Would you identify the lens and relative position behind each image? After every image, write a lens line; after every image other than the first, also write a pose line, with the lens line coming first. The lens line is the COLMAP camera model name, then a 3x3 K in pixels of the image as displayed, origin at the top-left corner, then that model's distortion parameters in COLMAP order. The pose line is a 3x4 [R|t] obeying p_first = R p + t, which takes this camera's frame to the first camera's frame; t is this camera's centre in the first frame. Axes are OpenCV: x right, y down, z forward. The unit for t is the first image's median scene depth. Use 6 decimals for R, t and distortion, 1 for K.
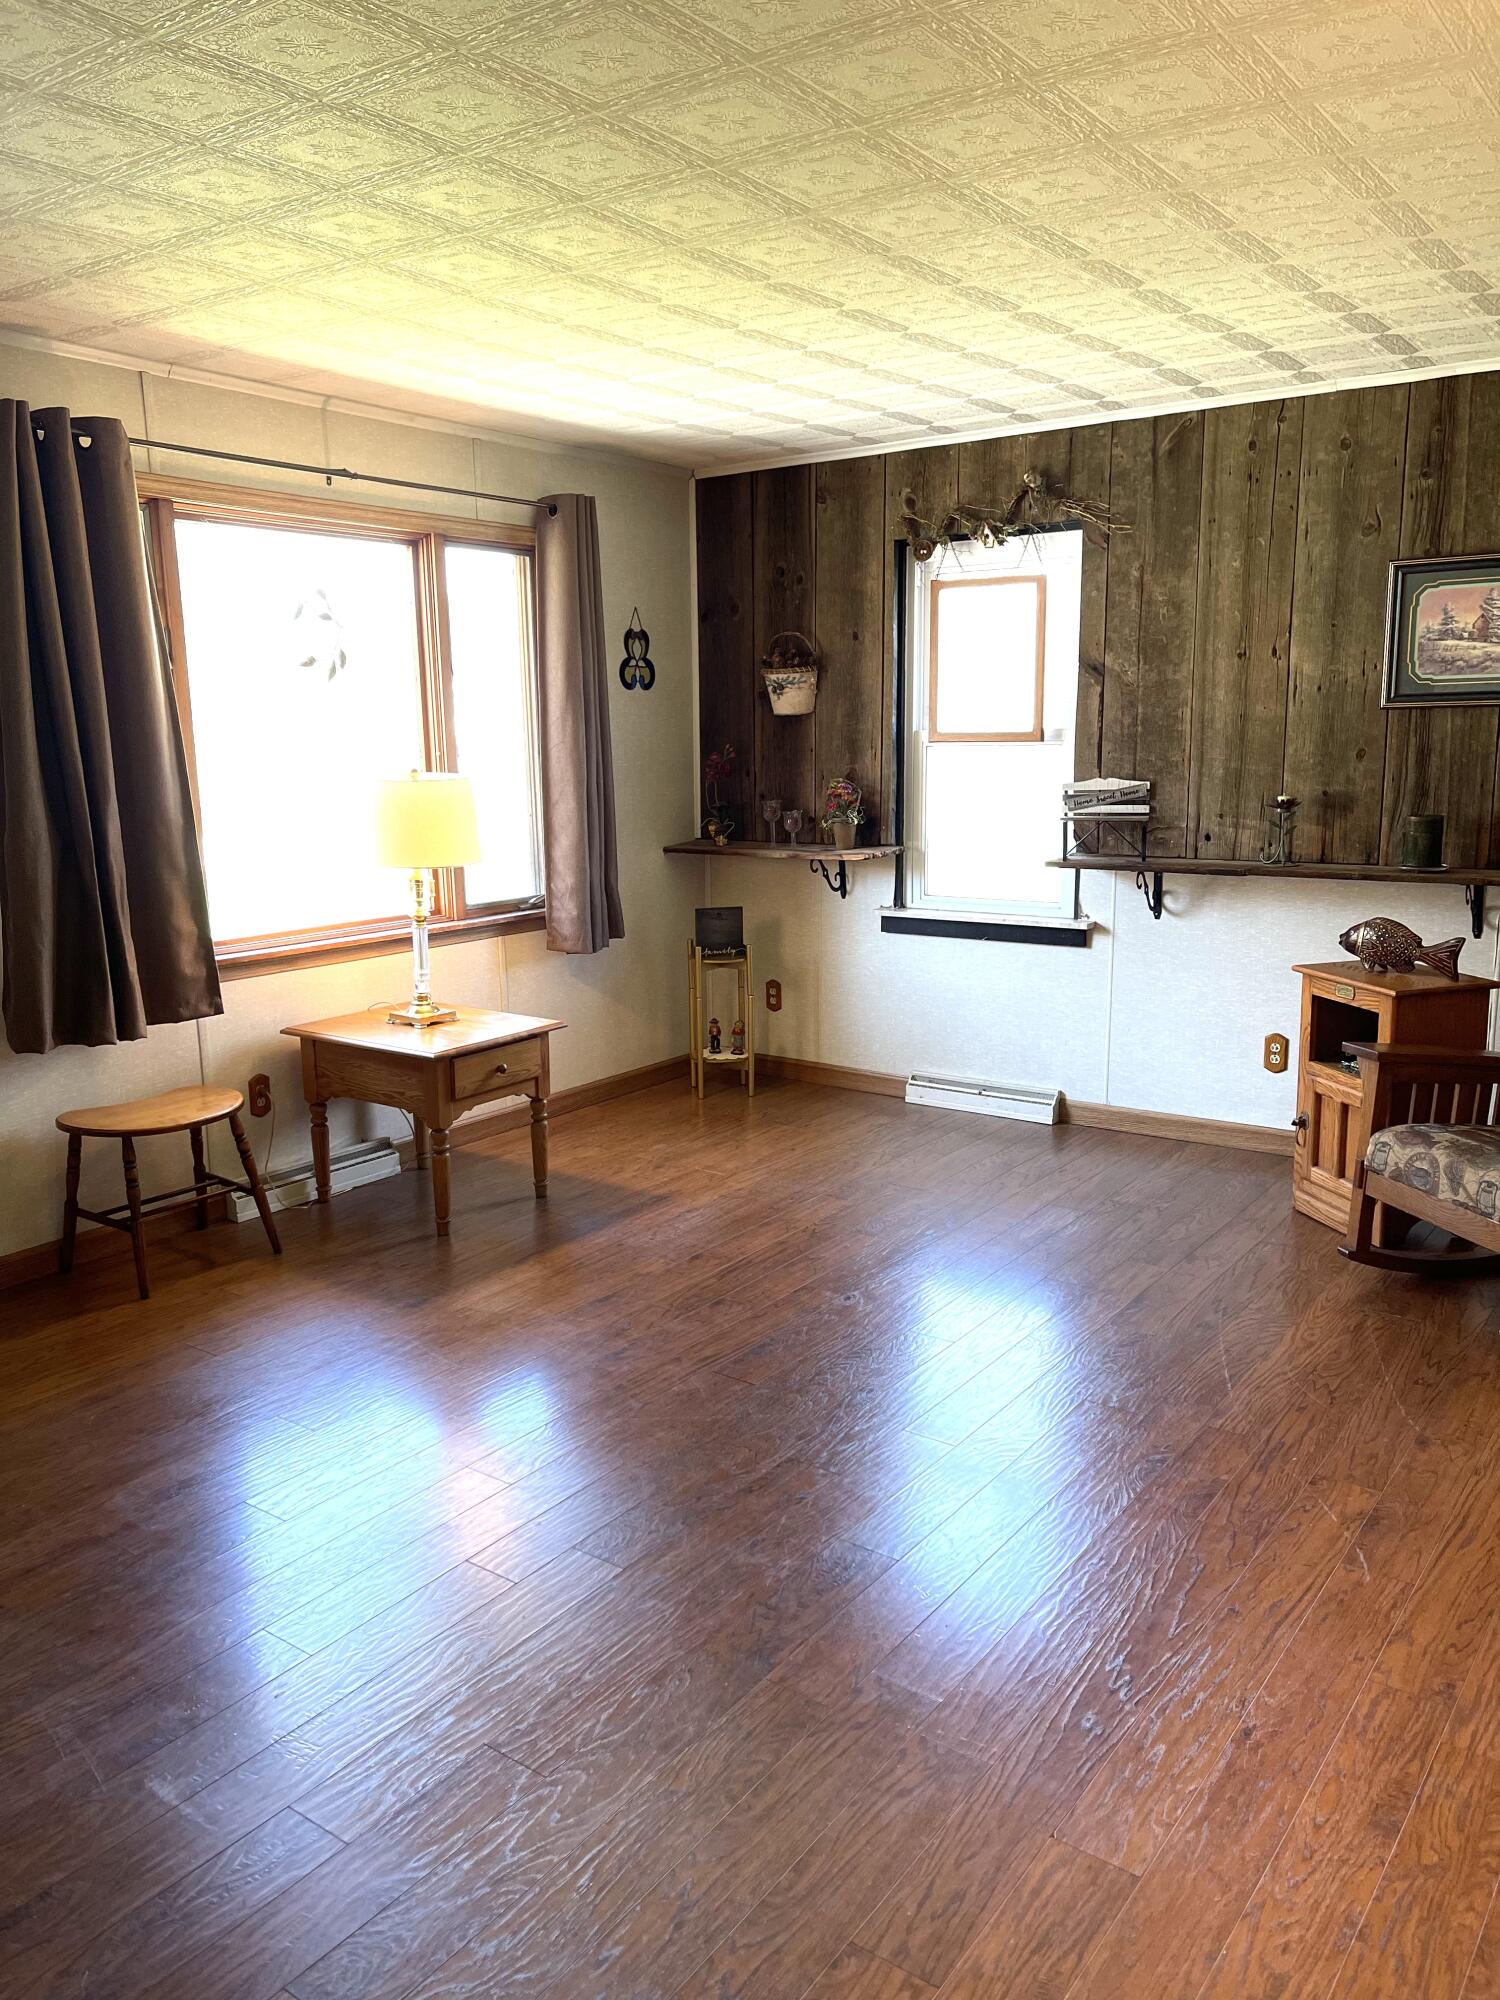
lens RADIAL K [[1504.0, 0, 741.2], [0, 1504.0, 1005.4], [0, 0, 1]] dist [0.064148, -0.070742]
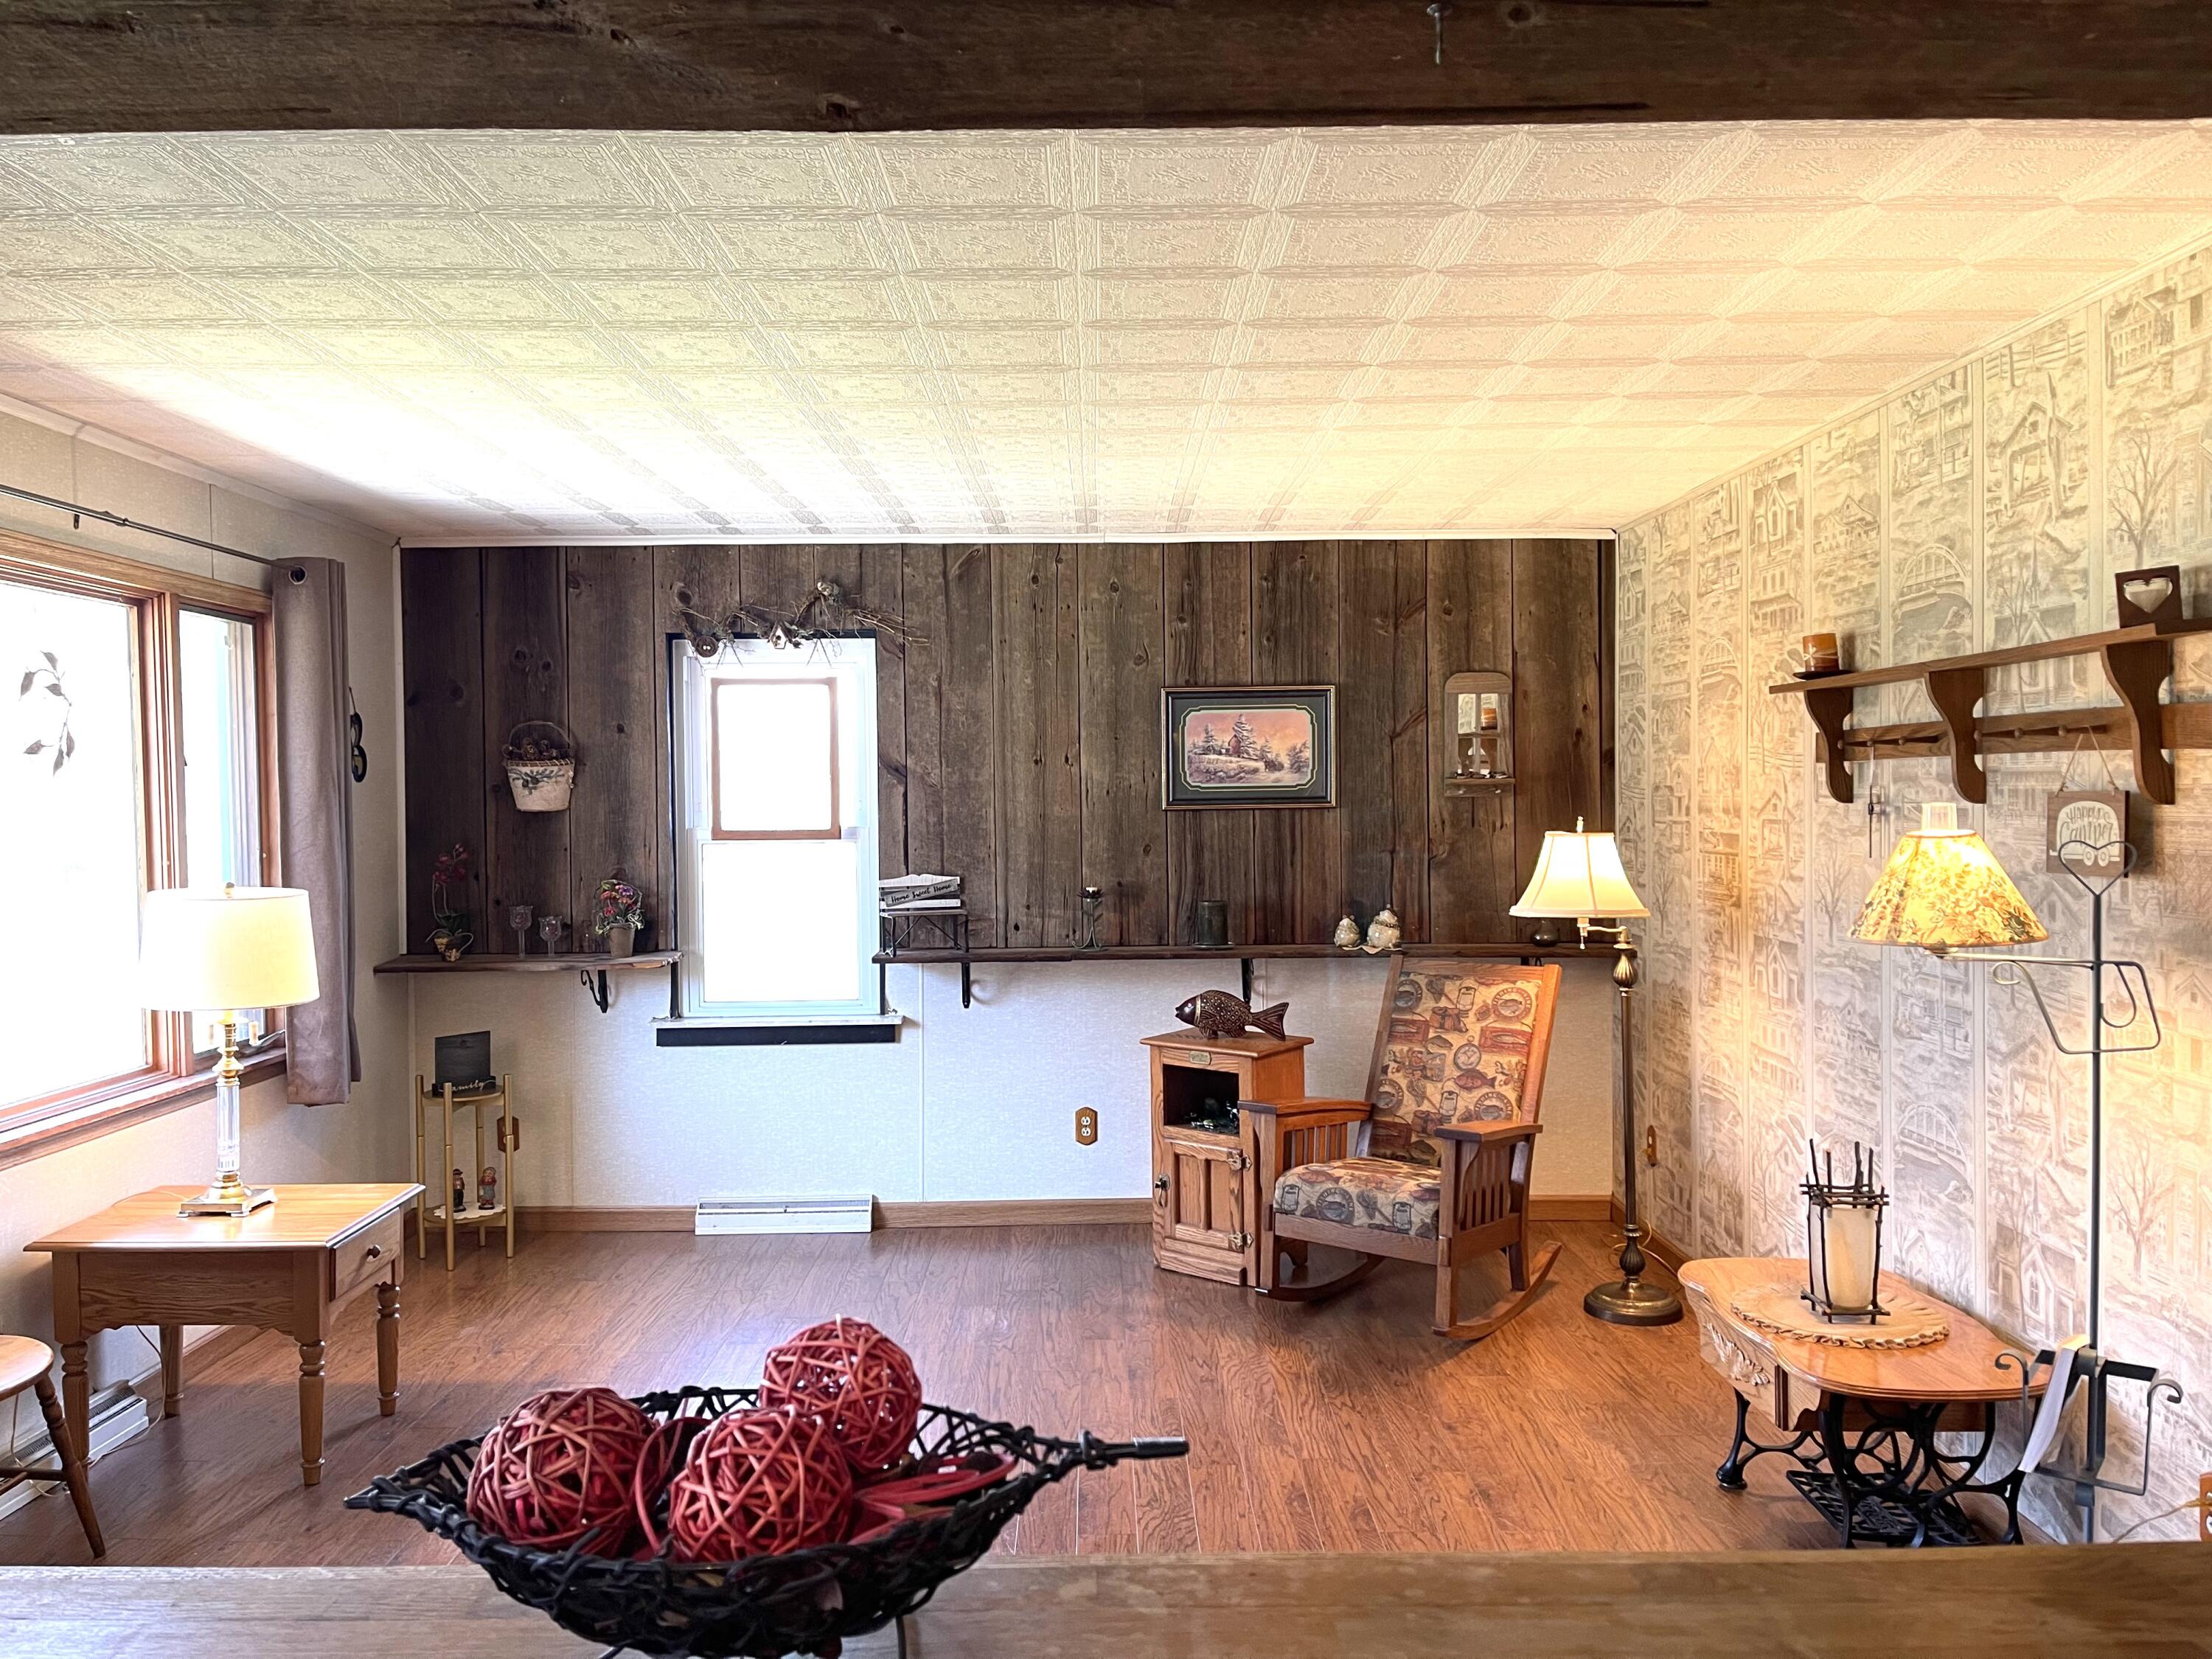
lens RADIAL K [[1663.4, 0, 1107.1], [0, 1663.4, 827.4], [0, 0, 1]] dist [0.064148, -0.070742]
pose [[0.806364, -0.005467, 0.591395, -0.325621], [0.107215, 0.984740, -0.137083, -0.013400], [-0.581621, 0.173945, 0.794645, 0.023577]]
